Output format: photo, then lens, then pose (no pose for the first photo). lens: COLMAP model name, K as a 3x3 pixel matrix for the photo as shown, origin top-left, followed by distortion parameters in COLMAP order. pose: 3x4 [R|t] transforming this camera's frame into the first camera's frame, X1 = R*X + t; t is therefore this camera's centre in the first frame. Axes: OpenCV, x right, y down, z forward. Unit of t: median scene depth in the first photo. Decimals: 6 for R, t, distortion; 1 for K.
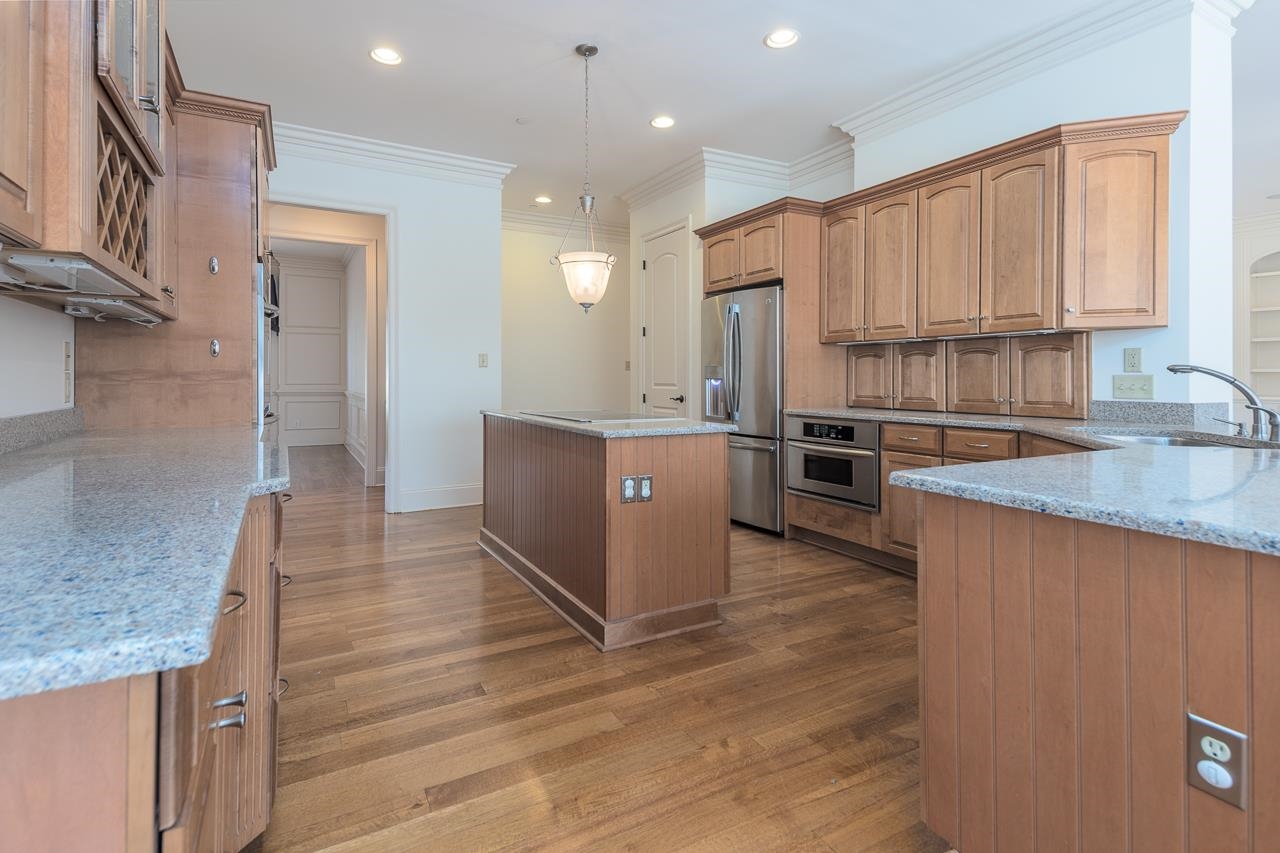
lens RADIAL K [[625.4, 0, 622.5], [0, 625.4, 378.0], [0, 0, 1]] dist [0.042390, -0.000539]
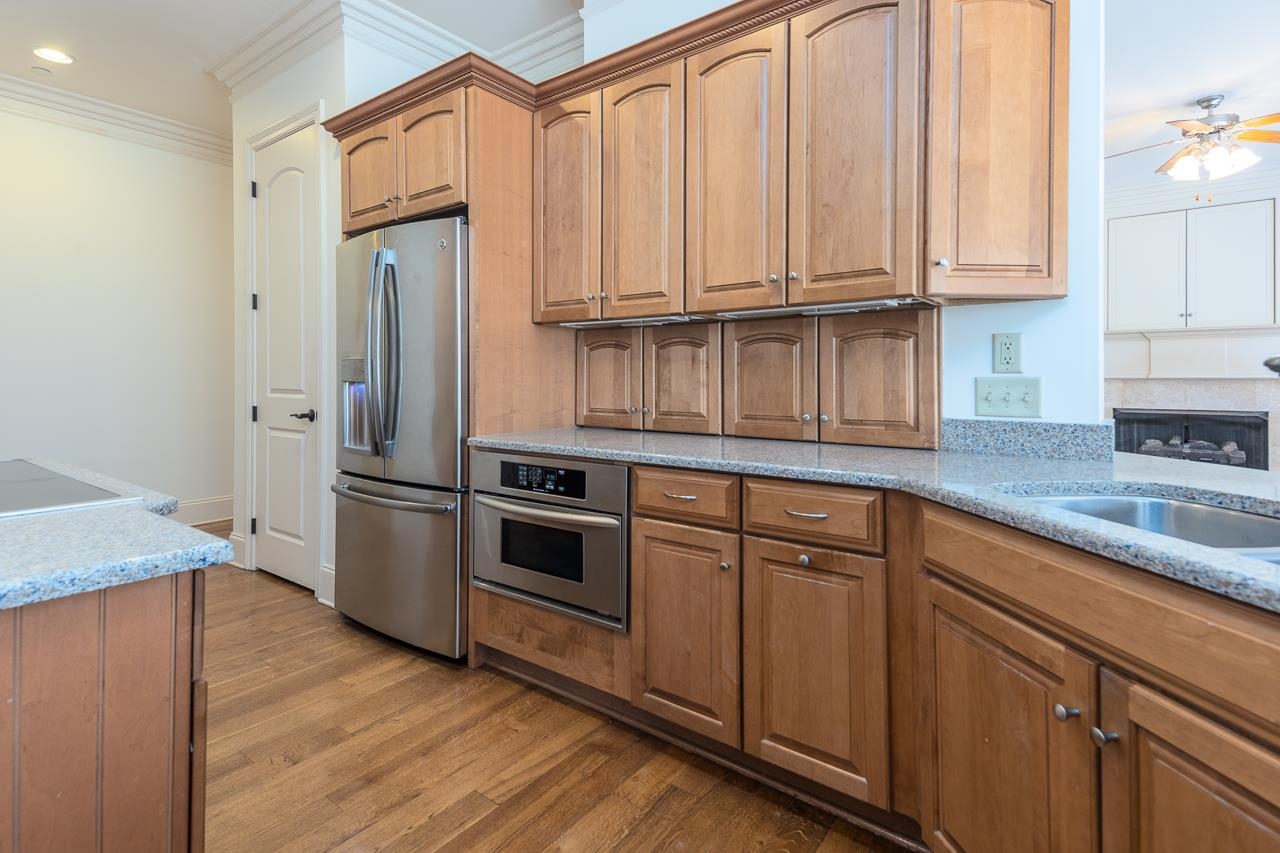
lens RADIAL K [[625.4, 0, 622.5], [0, 625.4, 378.0], [0, 0, 1]] dist [0.042390, -0.000539]
pose [[0.916462, -0.000374, 0.400121, 0.169879], [-0.000171, 0.999999, 0.001326, -0.004041], [-0.400121, -0.001283, 0.916461, 0.461987]]
